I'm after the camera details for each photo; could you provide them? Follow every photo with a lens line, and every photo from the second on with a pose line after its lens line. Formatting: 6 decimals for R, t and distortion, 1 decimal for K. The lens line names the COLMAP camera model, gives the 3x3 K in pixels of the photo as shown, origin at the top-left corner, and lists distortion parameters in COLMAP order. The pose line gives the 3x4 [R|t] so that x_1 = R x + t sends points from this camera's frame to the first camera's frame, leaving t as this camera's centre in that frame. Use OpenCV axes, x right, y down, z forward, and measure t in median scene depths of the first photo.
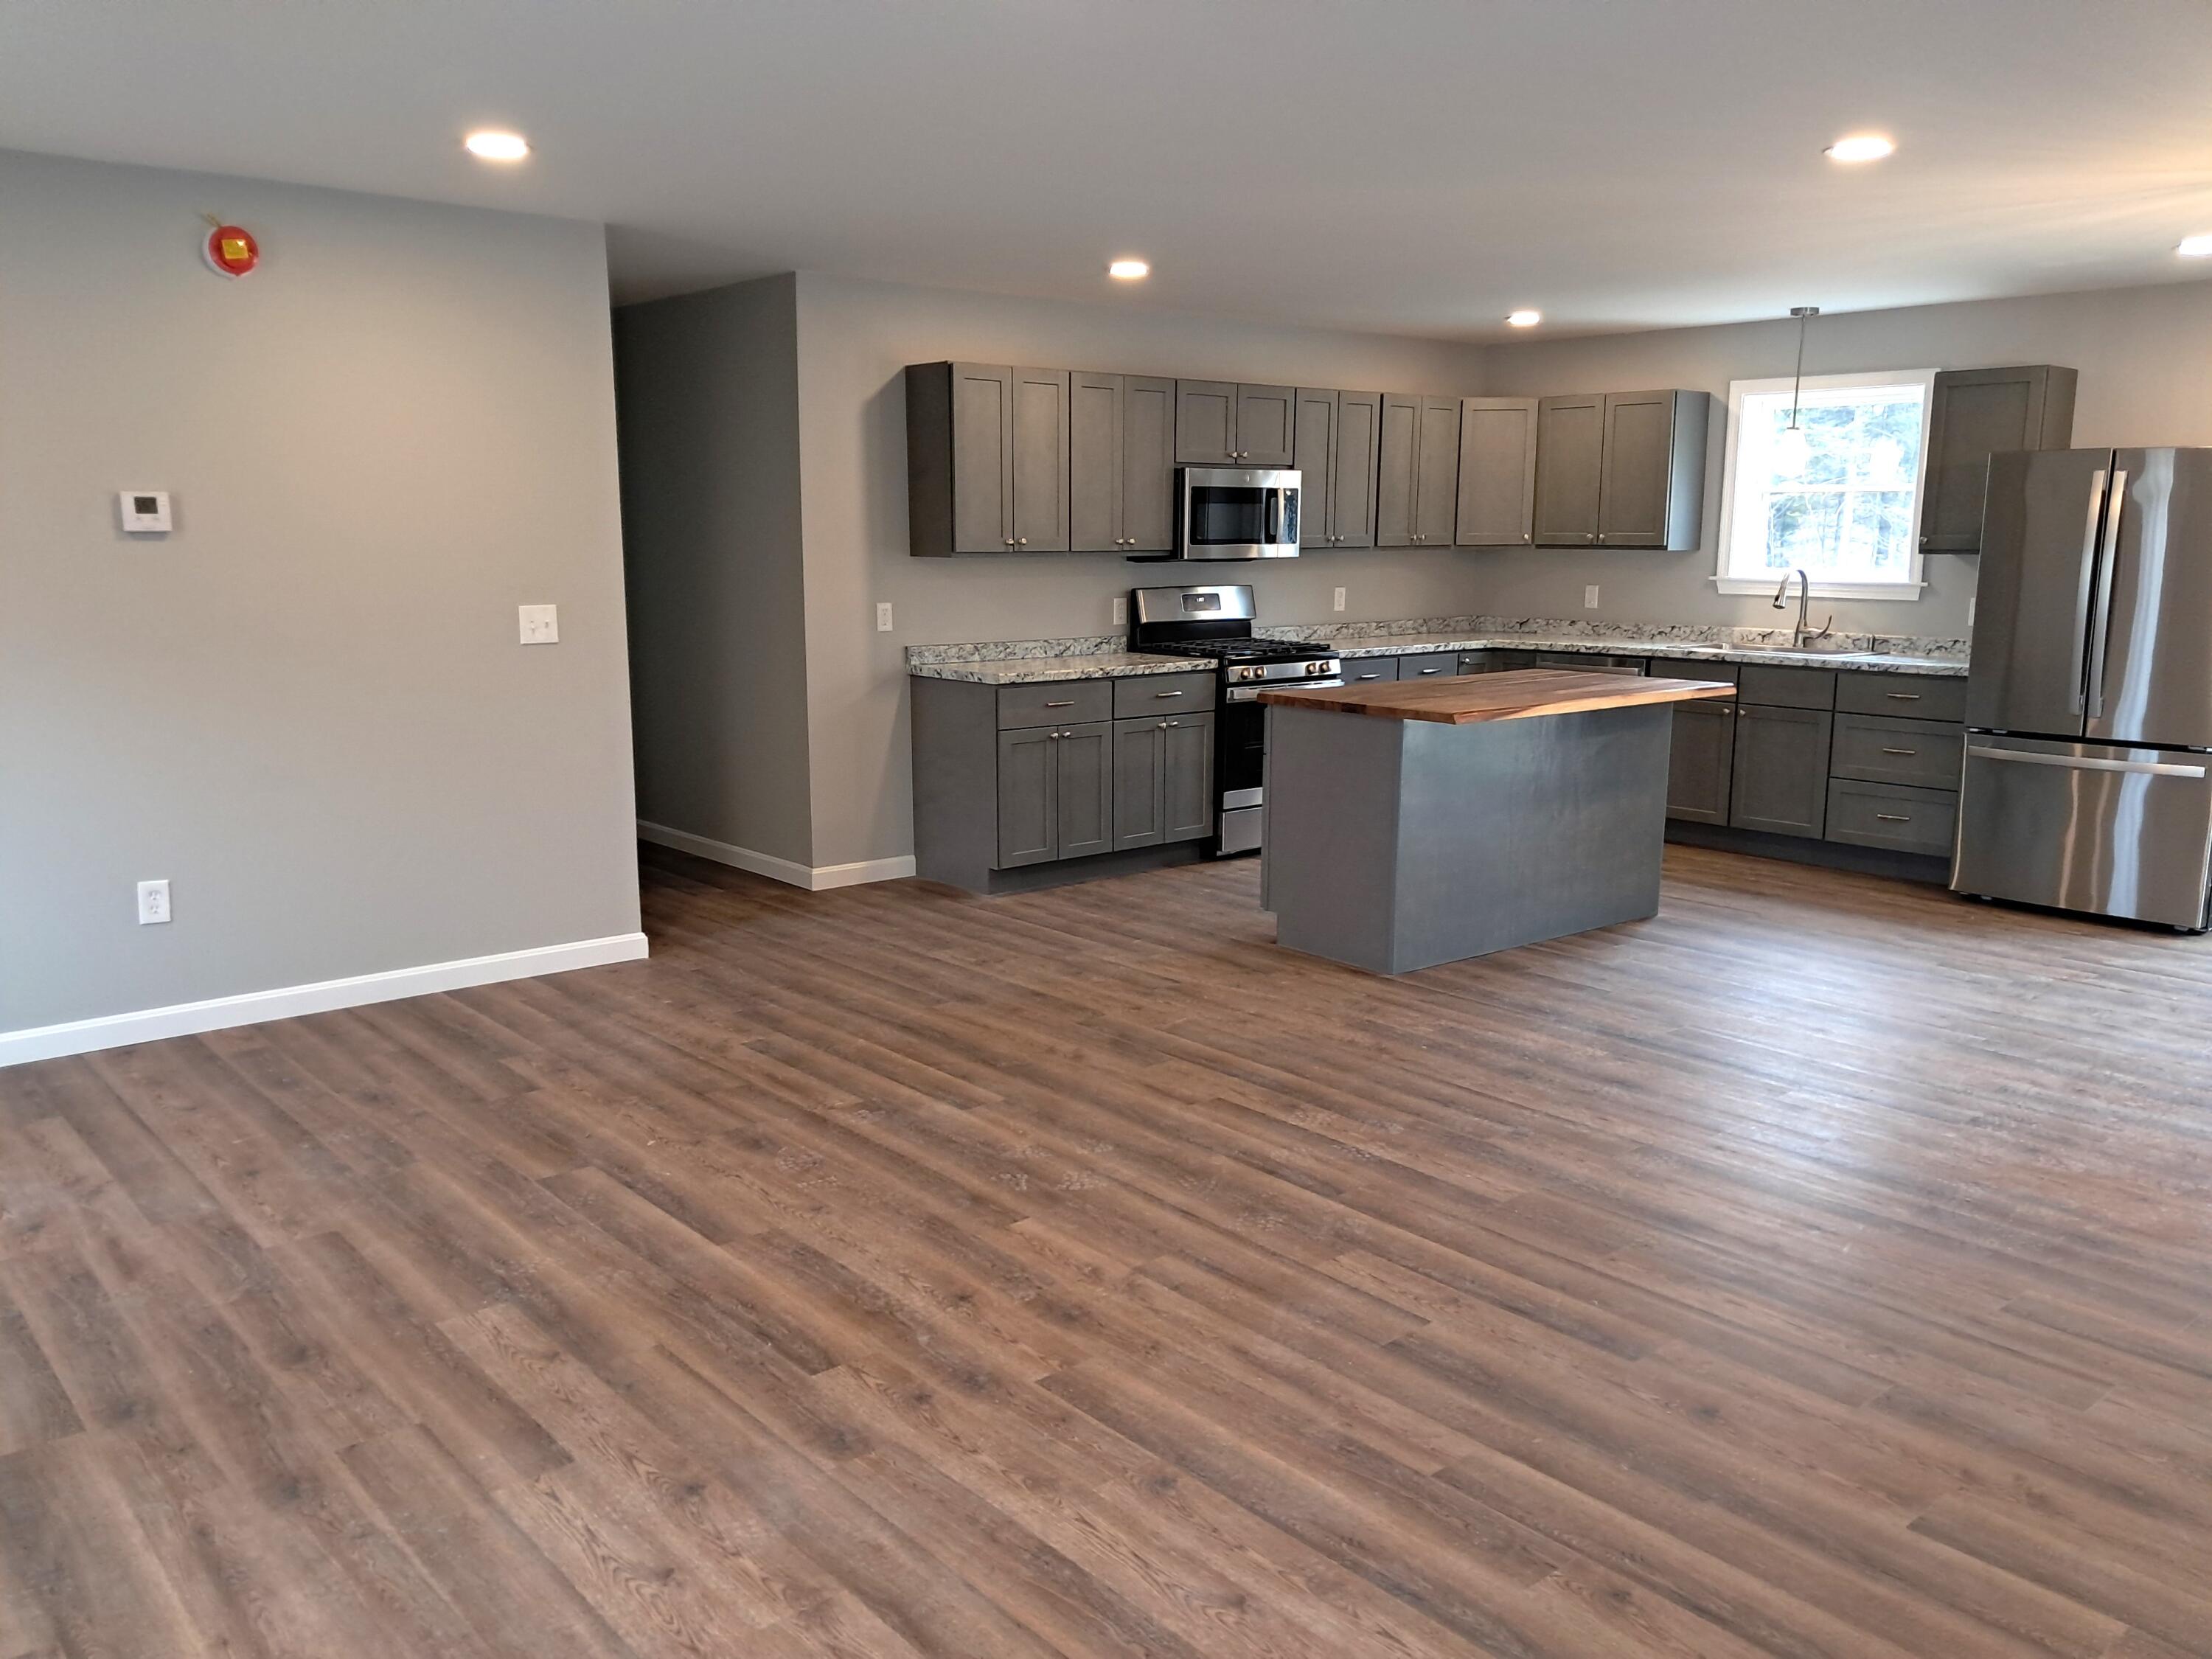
lens RADIAL K [[1750.5, 0, 1104.5], [0, 1750.5, 833.8], [0, 0, 1]] dist [0.016810, -0.000516]
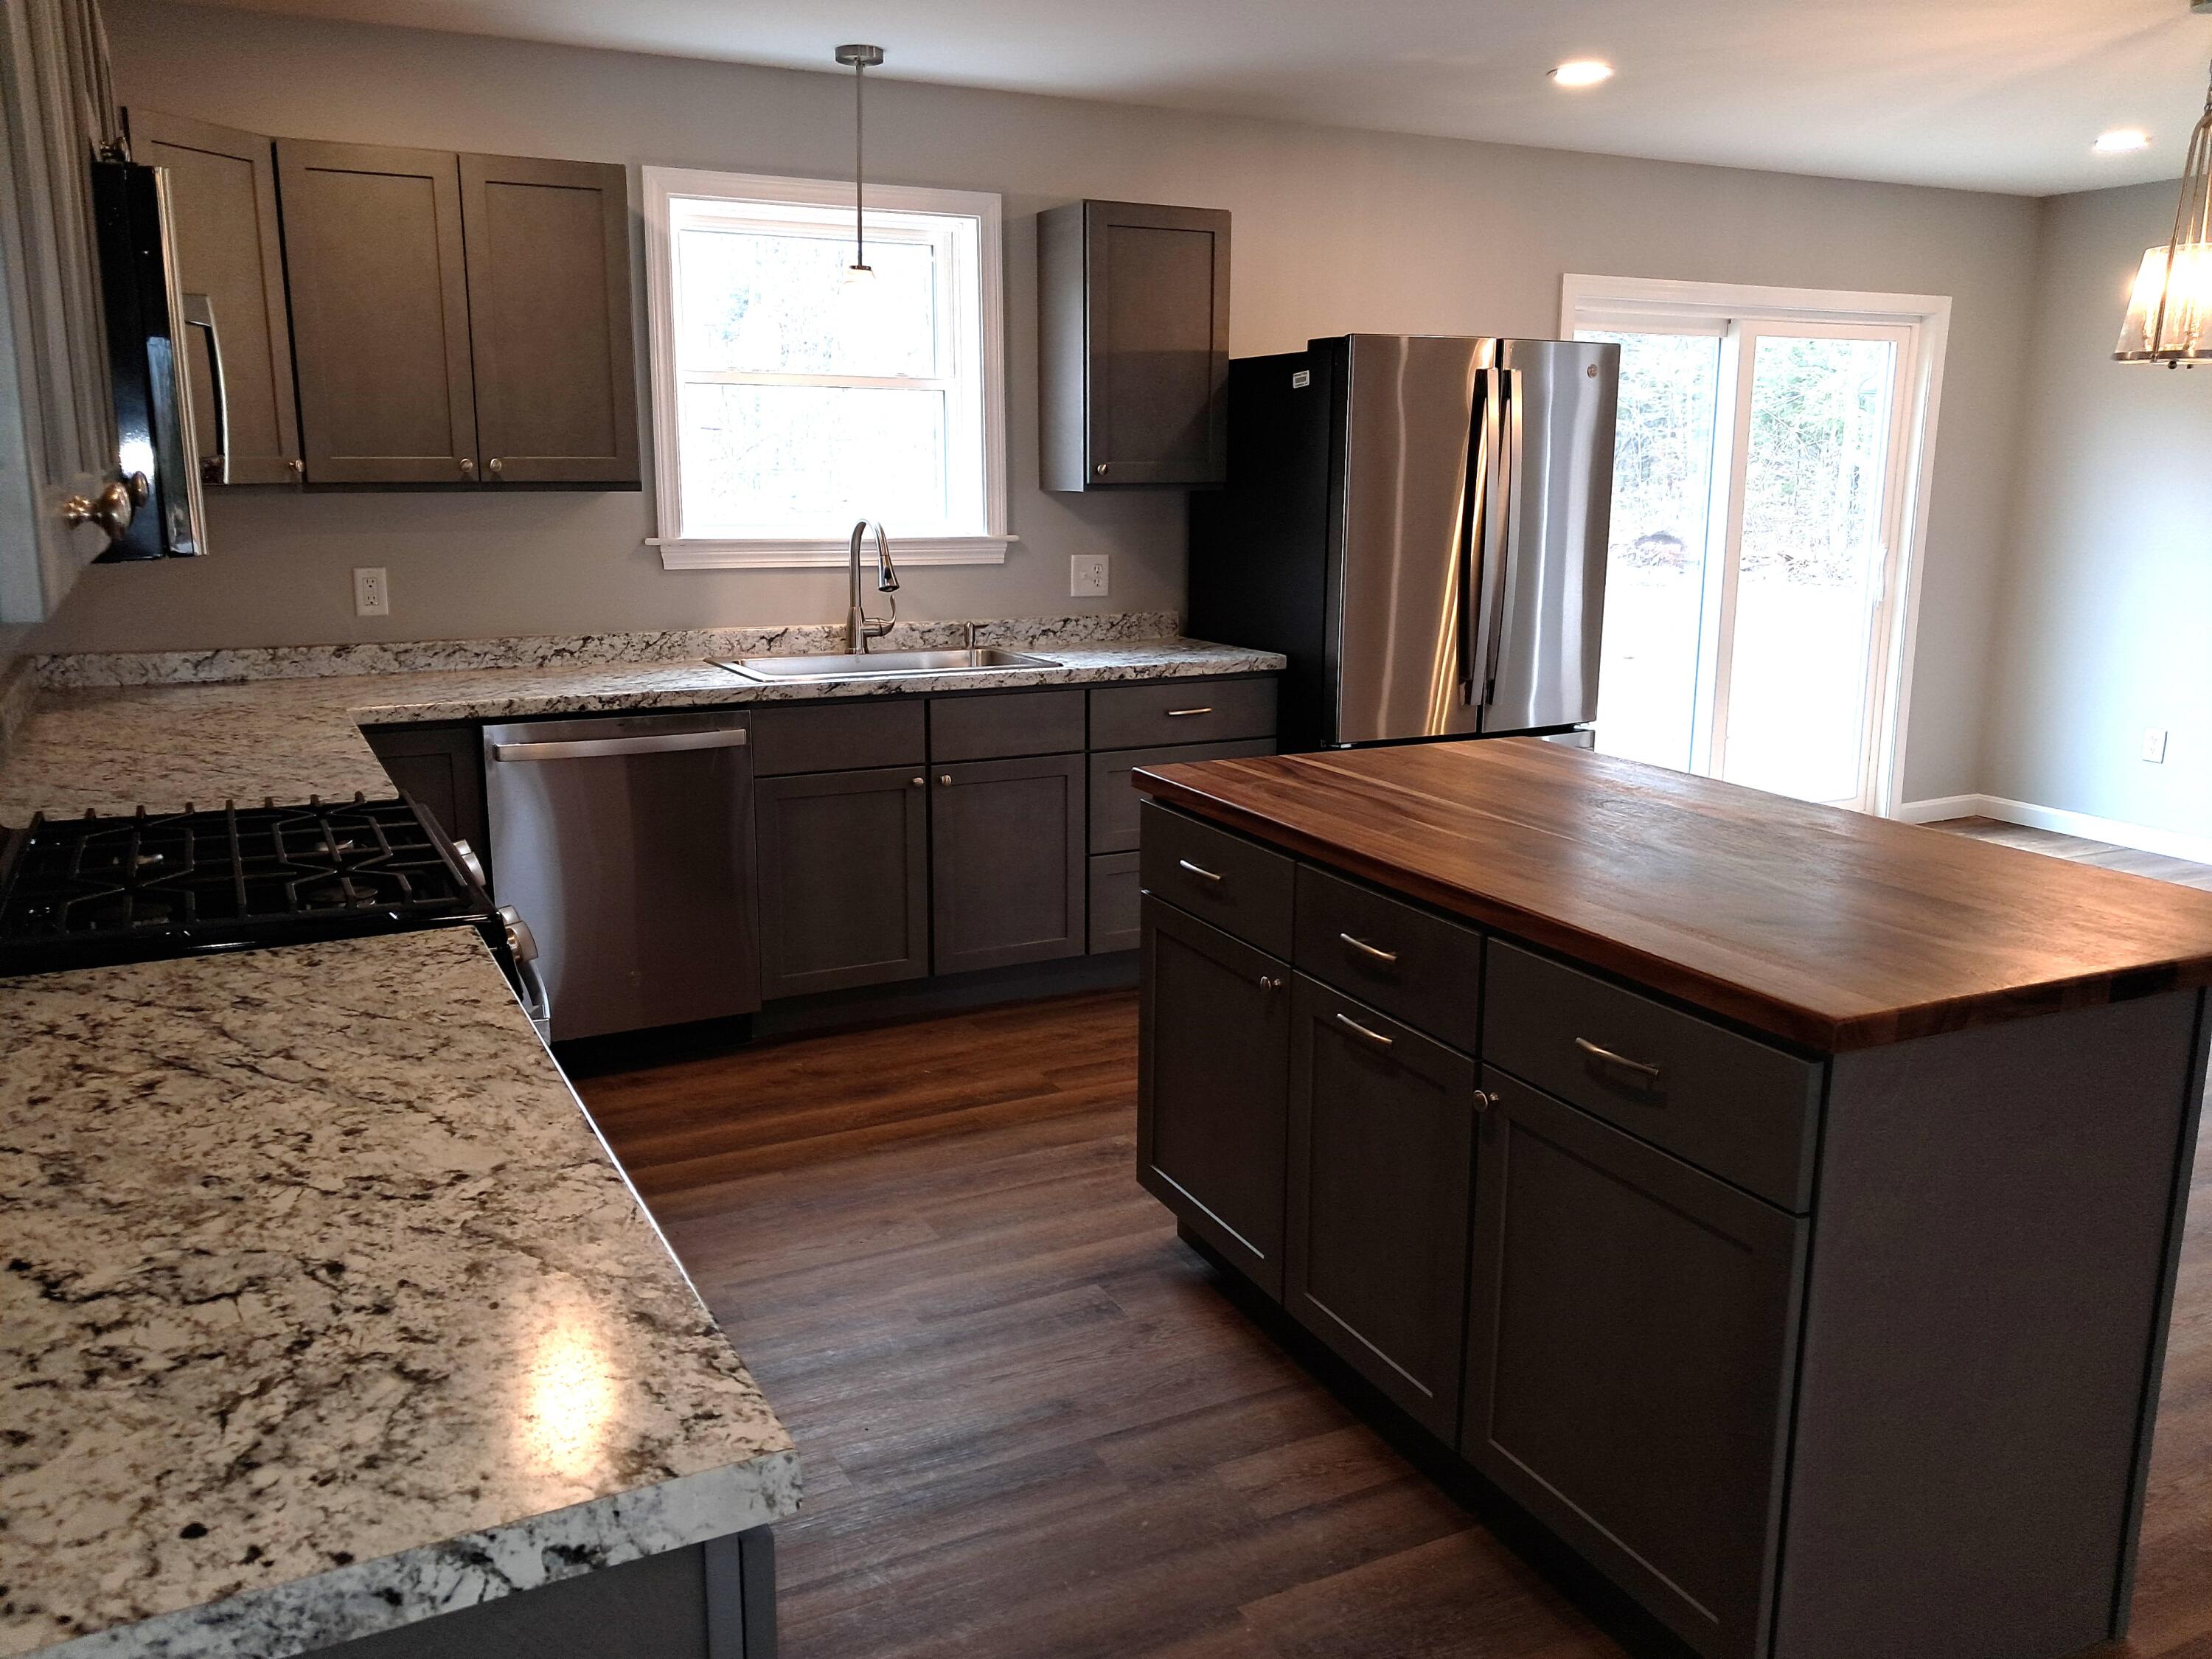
lens RADIAL K [[1750.5, 0, 1099.5], [0, 1750.5, 811.1], [0, 0, 1]] dist [0.016810, -0.000516]
pose [[0.238894, -0.196349, 0.950987, -0.158954], [0.163272, 0.973523, 0.159987, -0.140168], [-0.957221, 0.117049, 0.264627, 0.801175]]
